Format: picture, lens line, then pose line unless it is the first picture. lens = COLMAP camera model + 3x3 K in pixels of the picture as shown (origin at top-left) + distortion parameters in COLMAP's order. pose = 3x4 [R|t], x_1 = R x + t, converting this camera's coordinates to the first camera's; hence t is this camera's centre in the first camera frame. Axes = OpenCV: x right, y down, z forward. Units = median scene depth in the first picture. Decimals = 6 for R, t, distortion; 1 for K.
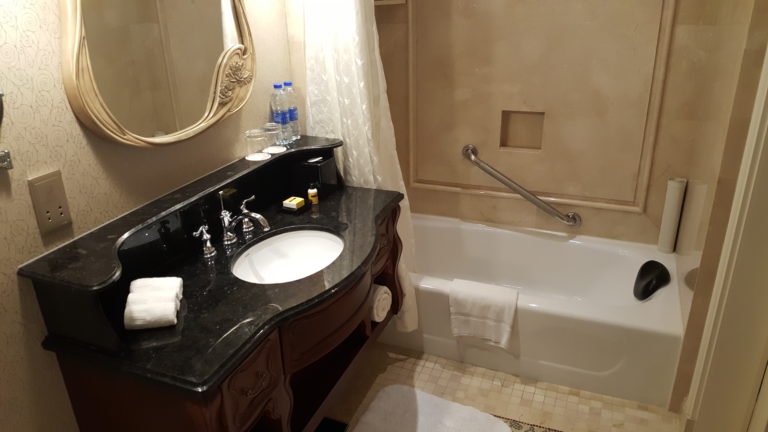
lens RADIAL K [[584.2, 0, 384.4], [0, 584.2, 214.2], [0, 0, 1]] dist [0.009758, -0.006763]
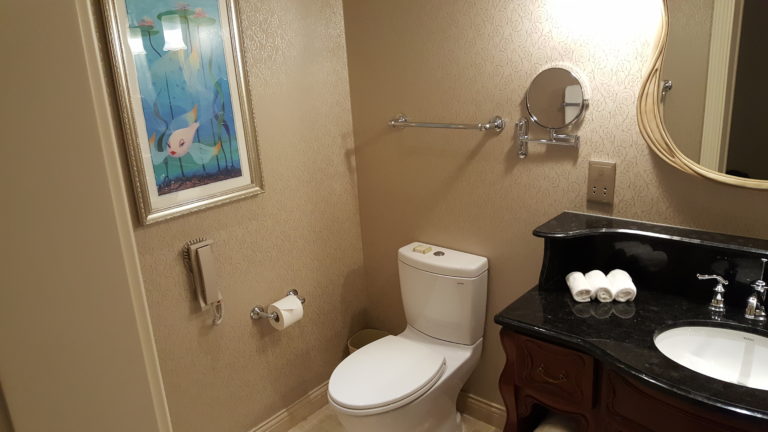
lens RADIAL K [[584.2, 0, 385.0], [0, 584.2, 217.4], [0, 0, 1]] dist [0.009758, -0.006763]
pose [[-0.298670, 0.320532, -0.898919, 0.832585], [-0.312533, 0.857122, 0.409468, -0.348232], [0.901731, 0.403238, -0.155820, 0.776480]]
